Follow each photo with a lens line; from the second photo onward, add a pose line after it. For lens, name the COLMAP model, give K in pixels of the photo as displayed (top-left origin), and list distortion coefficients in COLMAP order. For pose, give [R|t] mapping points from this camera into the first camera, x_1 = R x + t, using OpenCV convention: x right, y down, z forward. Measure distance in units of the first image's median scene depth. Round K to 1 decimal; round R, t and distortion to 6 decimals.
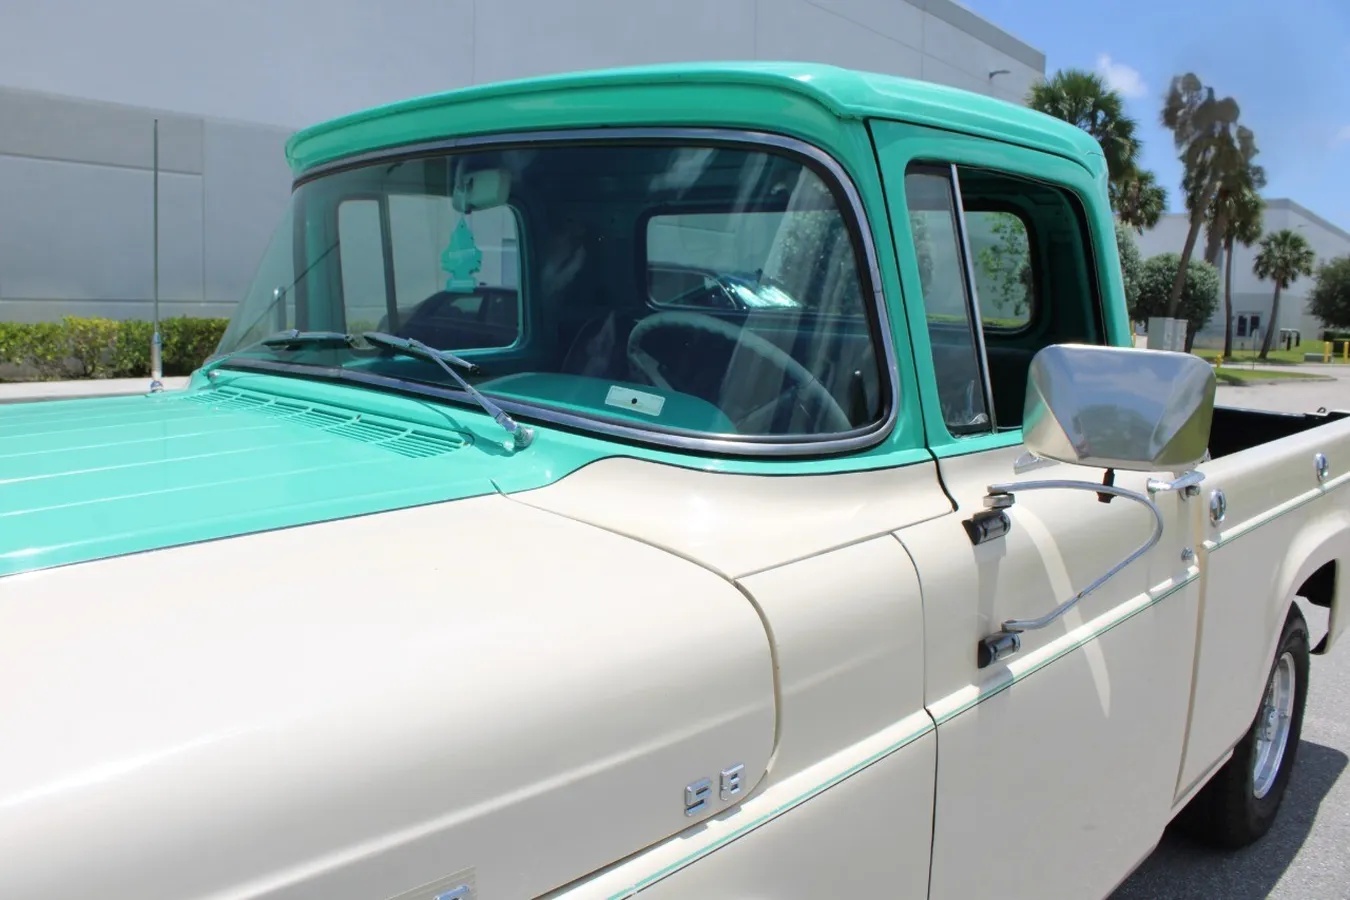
lens RADIAL K [[1096.2, 0, 675.7], [0, 1096.2, 449.0], [0, 0, 1]] dist [-0.133282, 0.093089]
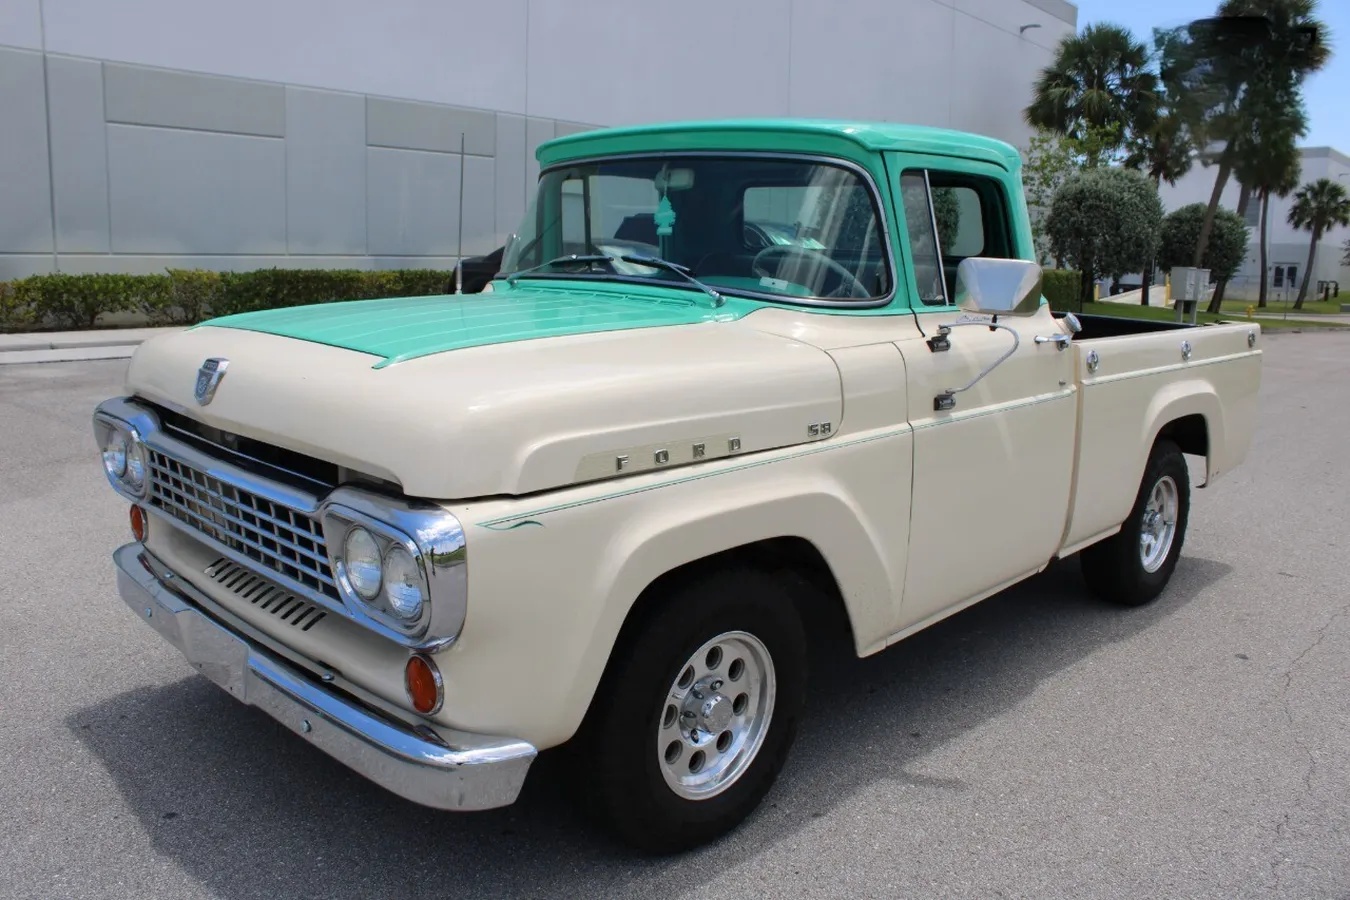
lens RADIAL K [[1096.2, 0, 678.3], [0, 1096.2, 444.9], [0, 0, 1]] dist [-0.133282, 0.093089]
pose [[0.999633, -0.001455, -0.027067, -0.108528], [0.002502, 0.999248, 0.038689, 0.123339], [0.026991, -0.038742, 0.998885, -0.759759]]
